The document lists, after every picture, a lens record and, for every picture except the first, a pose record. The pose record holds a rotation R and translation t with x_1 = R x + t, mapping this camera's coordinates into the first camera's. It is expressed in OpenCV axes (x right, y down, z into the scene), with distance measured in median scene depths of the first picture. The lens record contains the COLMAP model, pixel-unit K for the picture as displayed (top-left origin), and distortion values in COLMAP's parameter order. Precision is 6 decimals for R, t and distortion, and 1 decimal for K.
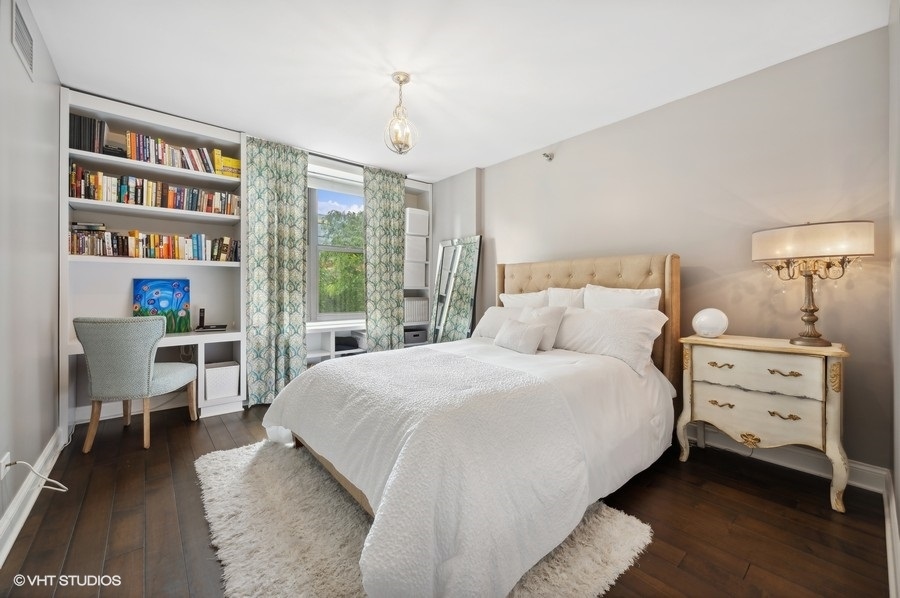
lens RADIAL K [[359.6, 0, 449.3], [0, 359.6, 292.8], [0, 0, 1]] dist [-0.000835, 0.000052]
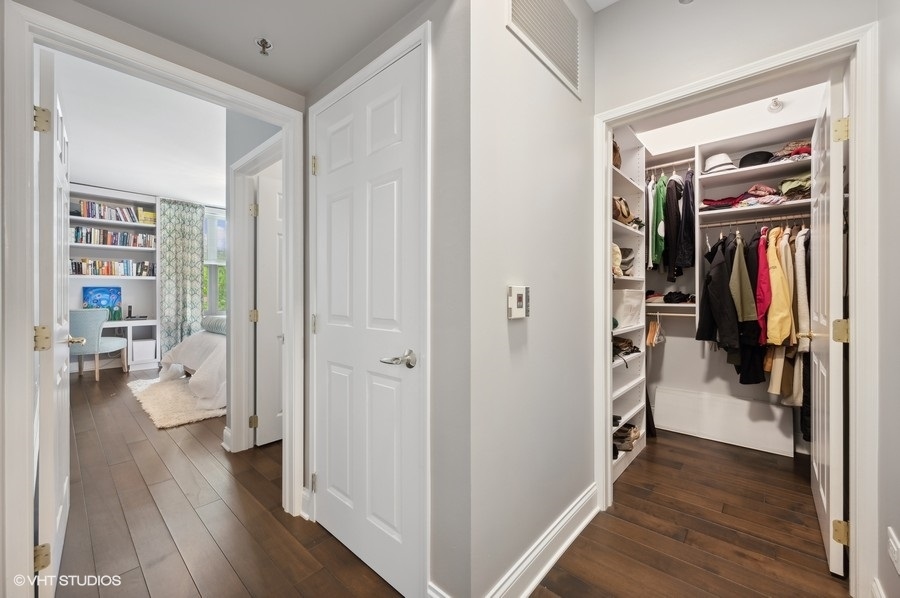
lens RADIAL K [[359.6, 0, 449.3], [0, 359.6, 296.6], [0, 0, 1]] dist [-0.000835, 0.000052]
pose [[0.991456, -0.001940, 0.130430, 0.537220], [0.001695, 0.999997, 0.001986, 0.003615], [-0.130434, -0.001748, 0.991456, -0.808224]]
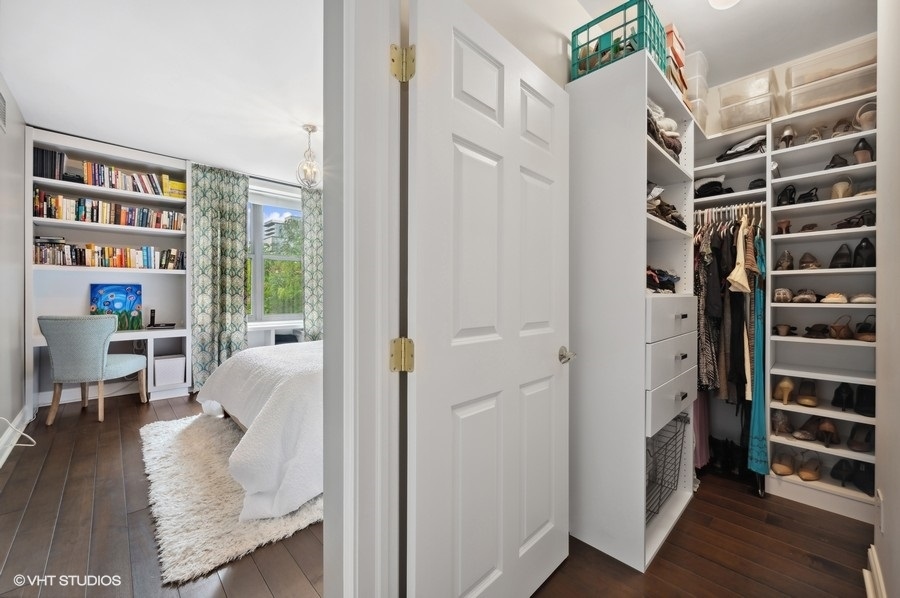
lens RADIAL K [[359.6, 0, 450.6], [0, 359.6, 298.3], [0, 0, 1]] dist [-0.000835, 0.000052]
pose [[0.998351, 0.001627, 0.057387, 0.228299], [-0.001876, 0.999989, 0.004287, 0.000441], [-0.057379, -0.004388, 0.998343, -0.239527]]
